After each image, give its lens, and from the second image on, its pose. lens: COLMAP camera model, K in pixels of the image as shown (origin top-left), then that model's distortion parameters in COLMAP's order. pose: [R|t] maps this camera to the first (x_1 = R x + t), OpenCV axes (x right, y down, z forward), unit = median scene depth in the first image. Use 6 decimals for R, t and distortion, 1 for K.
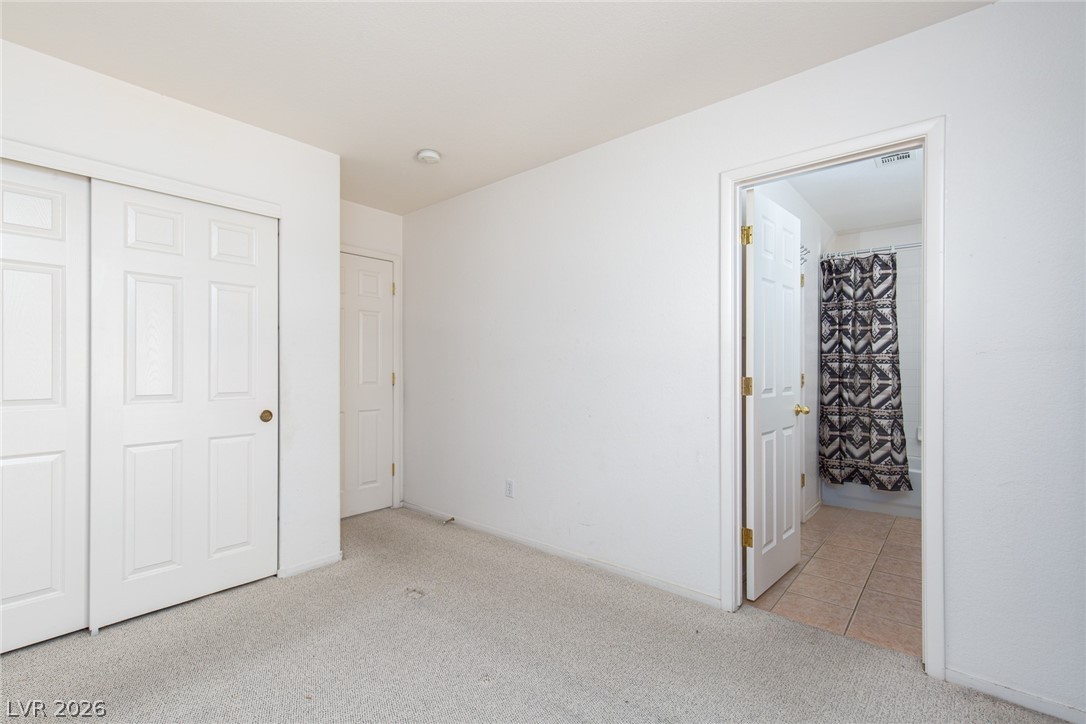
lens RADIAL K [[490.5, 0, 539.8], [0, 490.5, 365.7], [0, 0, 1]] dist [0.001980, 0.000161]
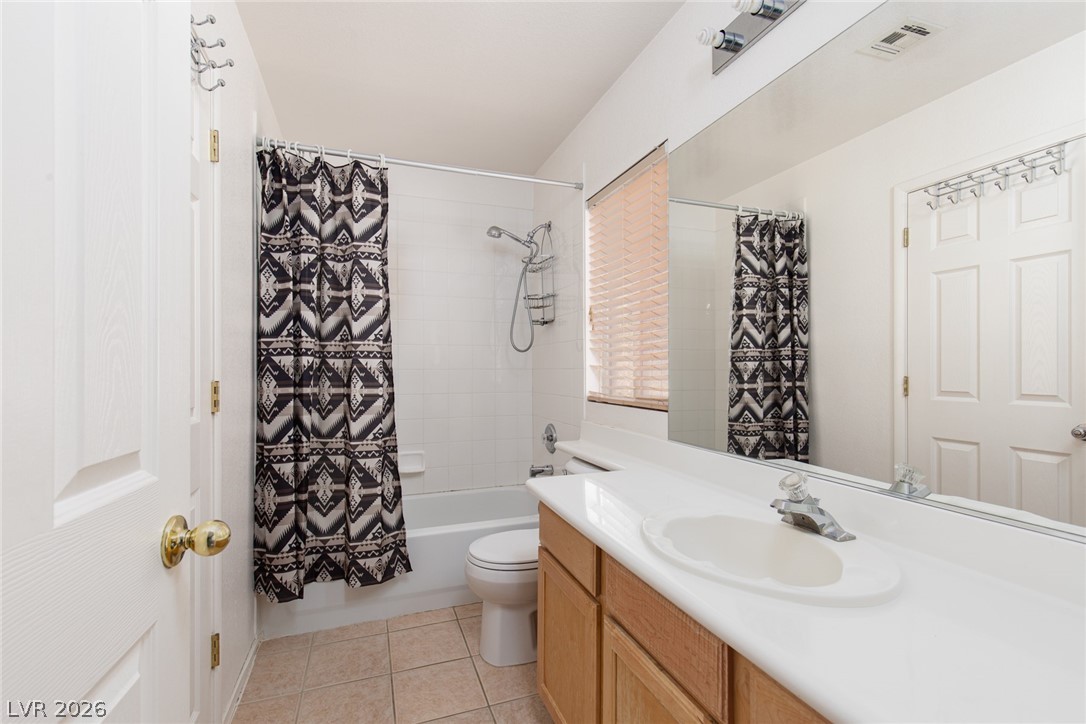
lens RADIAL K [[490.5, 0, 539.8], [0, 490.5, 365.7], [0, 0, 1]] dist [0.001980, 0.000161]
pose [[0.494171, 0.000066, 0.869365, 0.296511], [-0.000558, 1.000000, 0.000242, 0.003569], [-0.869364, -0.000605, 0.494171, 0.532455]]
